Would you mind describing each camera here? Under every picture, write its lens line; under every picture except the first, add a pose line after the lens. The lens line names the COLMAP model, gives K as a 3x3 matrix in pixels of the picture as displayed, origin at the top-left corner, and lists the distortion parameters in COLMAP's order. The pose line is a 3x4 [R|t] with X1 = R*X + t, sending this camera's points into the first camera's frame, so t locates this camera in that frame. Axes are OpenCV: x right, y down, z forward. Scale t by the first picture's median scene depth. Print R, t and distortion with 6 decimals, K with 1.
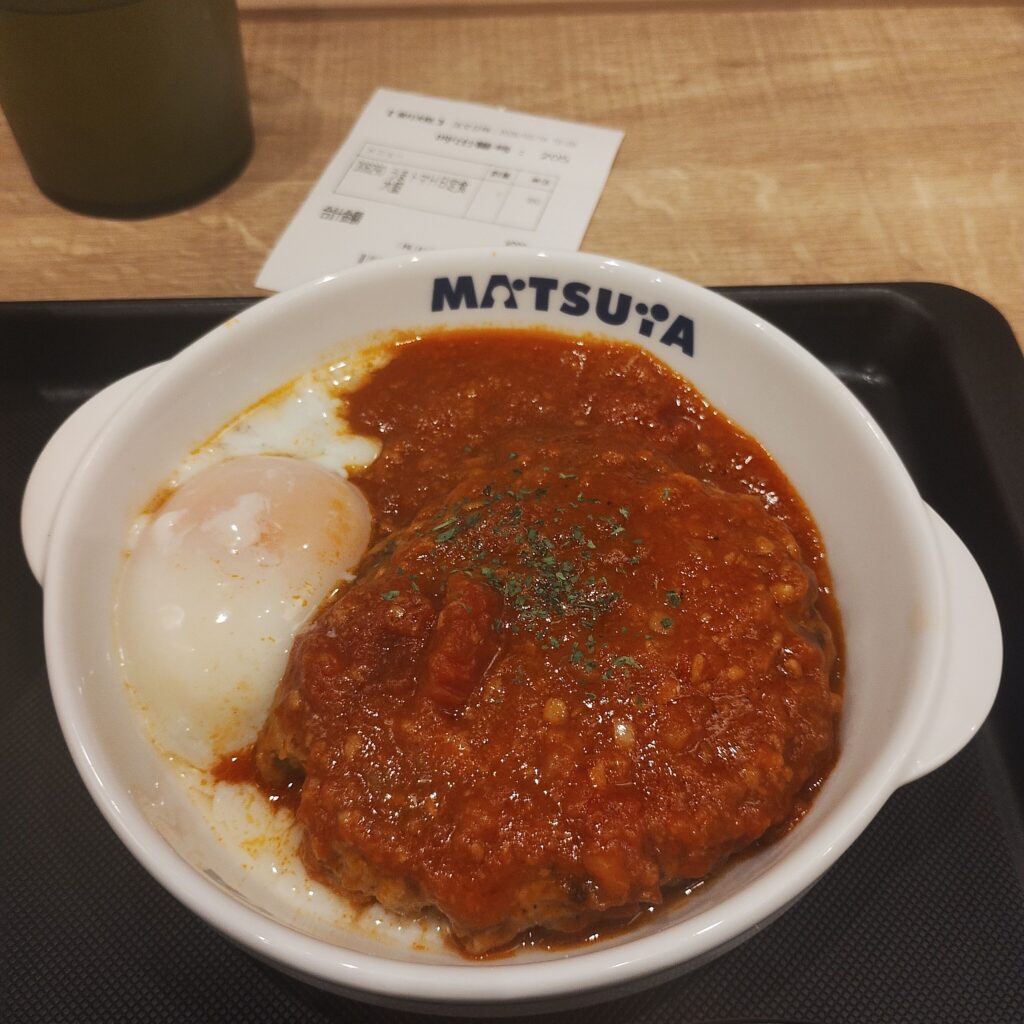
lens RADIAL K [[1137.6, 0, 514.8], [0, 1137.6, 510.3], [0, 0, 1]] dist [0.017890, 0.000000]
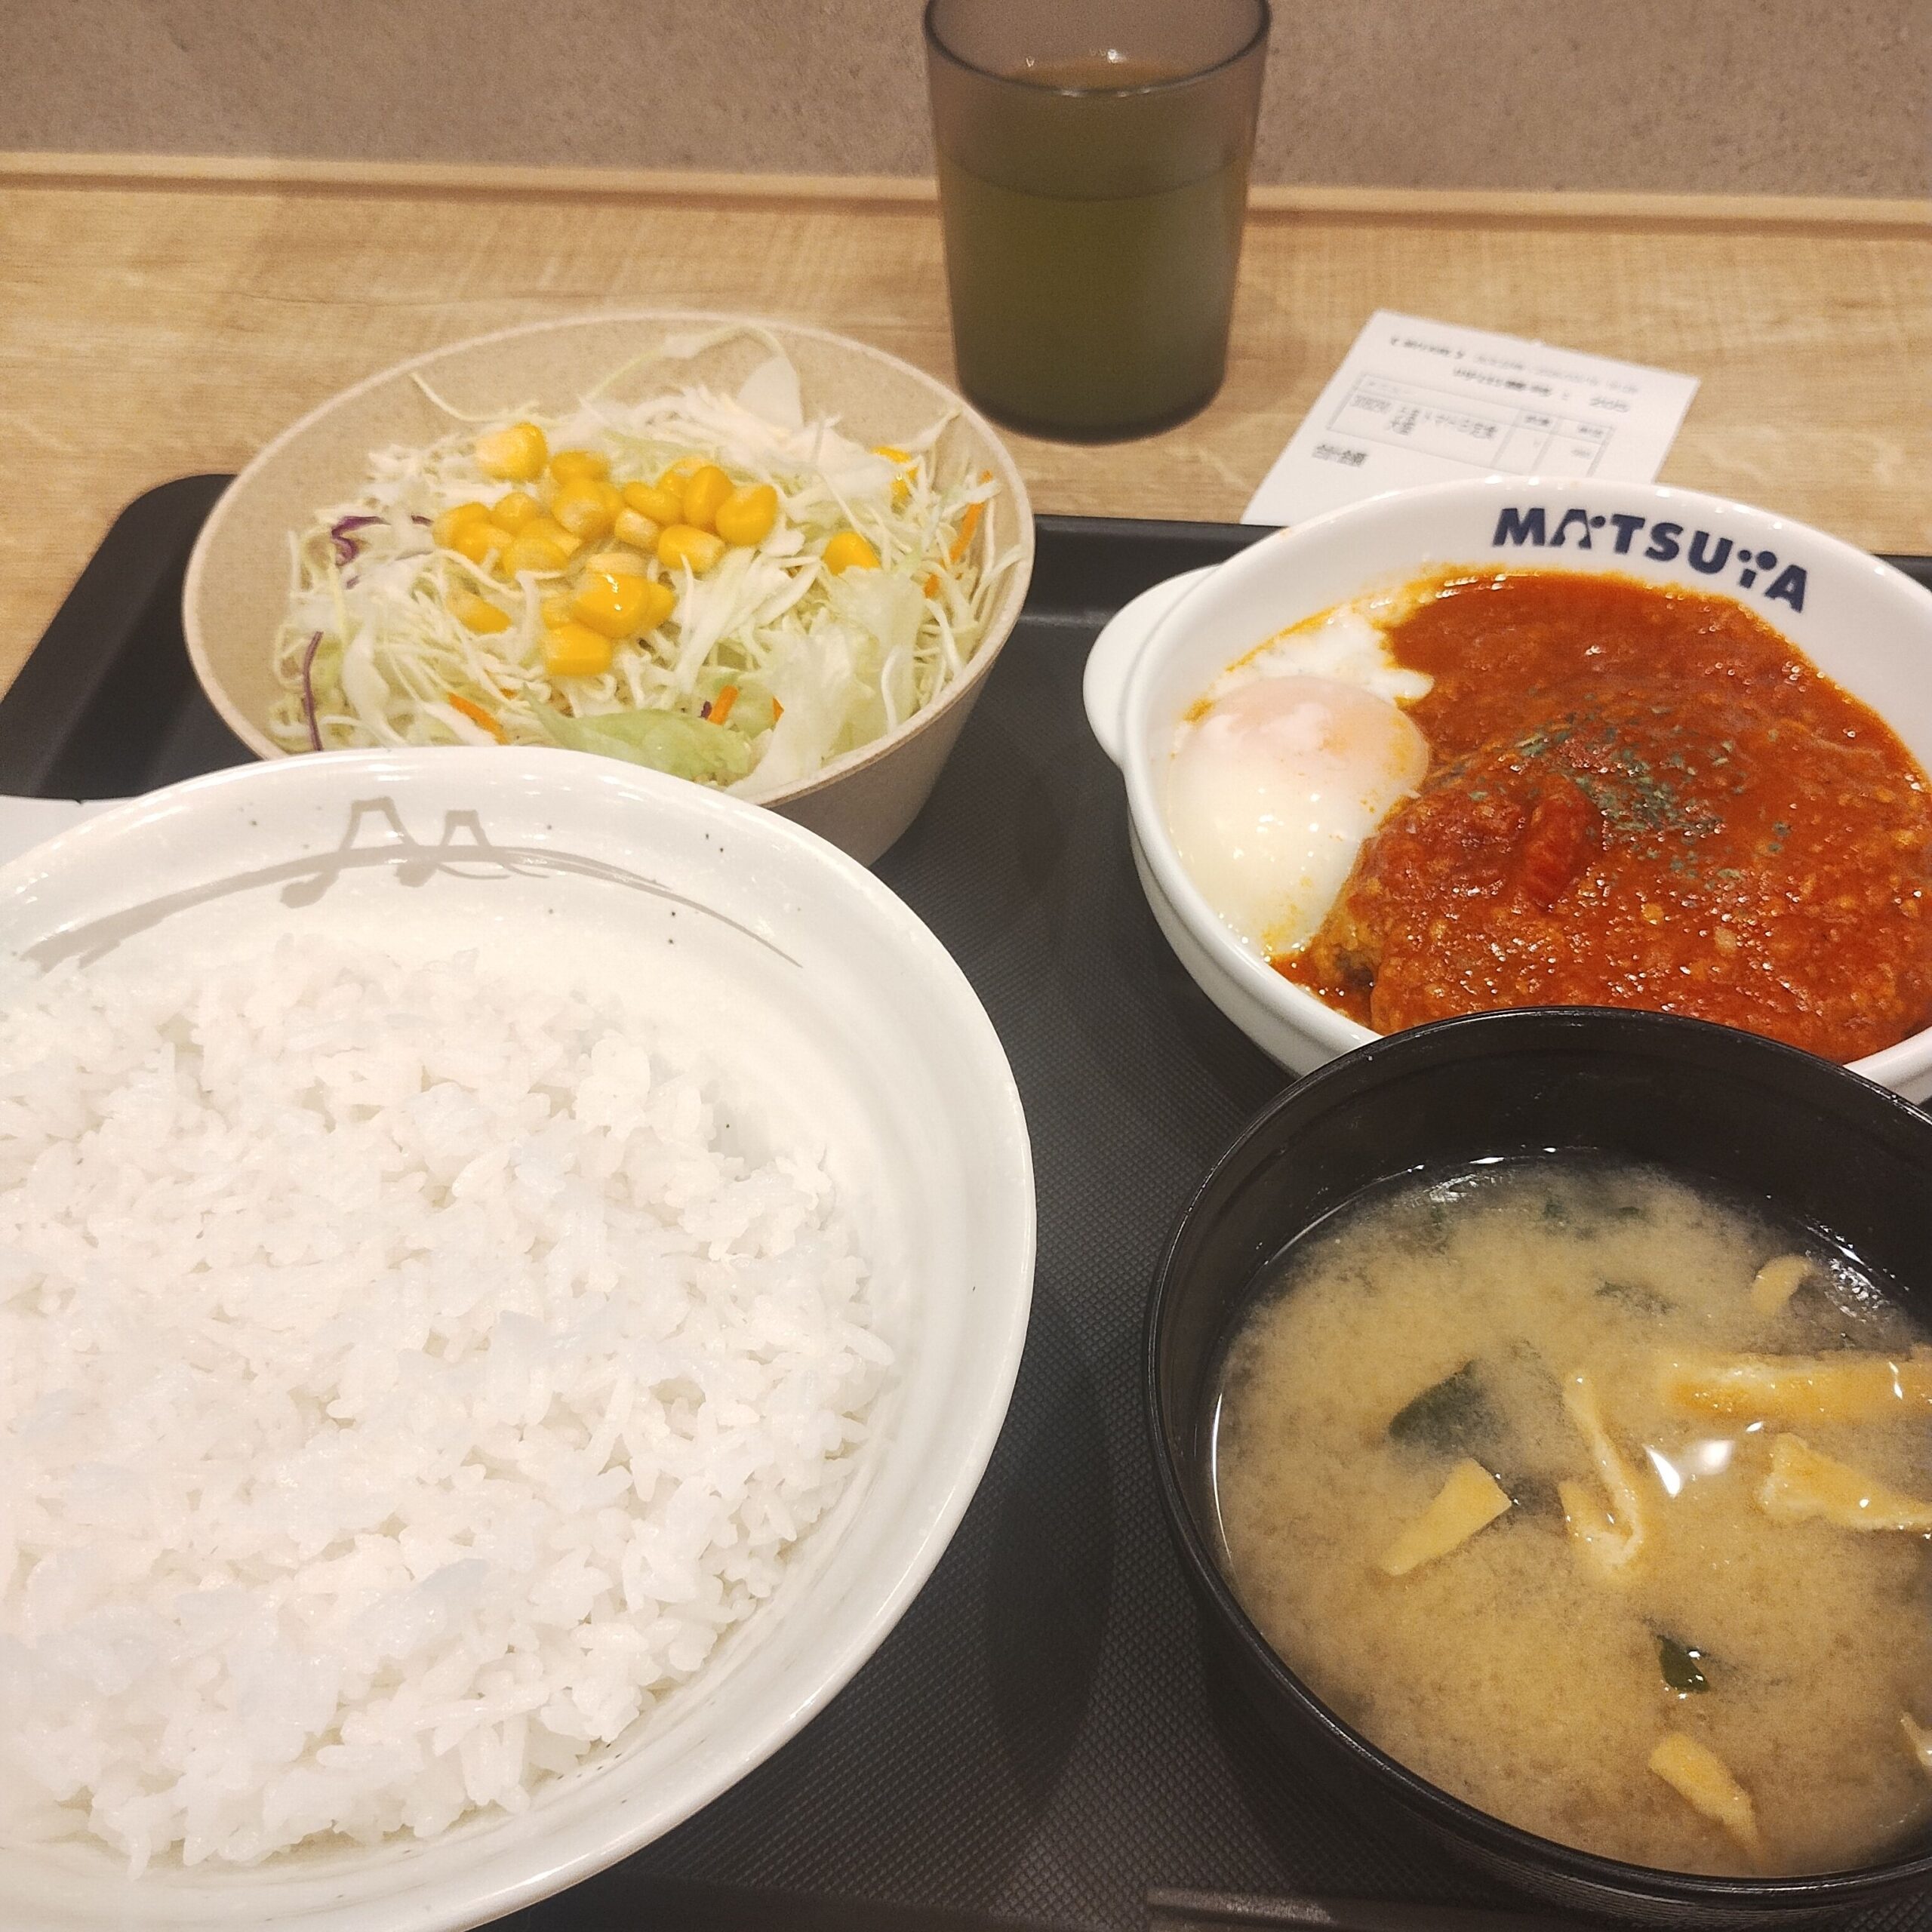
lens RADIAL K [[2146.3, 0, 962.2], [0, 2146.3, 970.9], [0, 0, 1]] dist [0.017890, 0.000000]
pose [[0.985264, 0.095808, -0.141685, -0.209647], [-0.106998, 0.991533, -0.073578, 0.315765], [0.133437, 0.087653, 0.987174, -0.661336]]
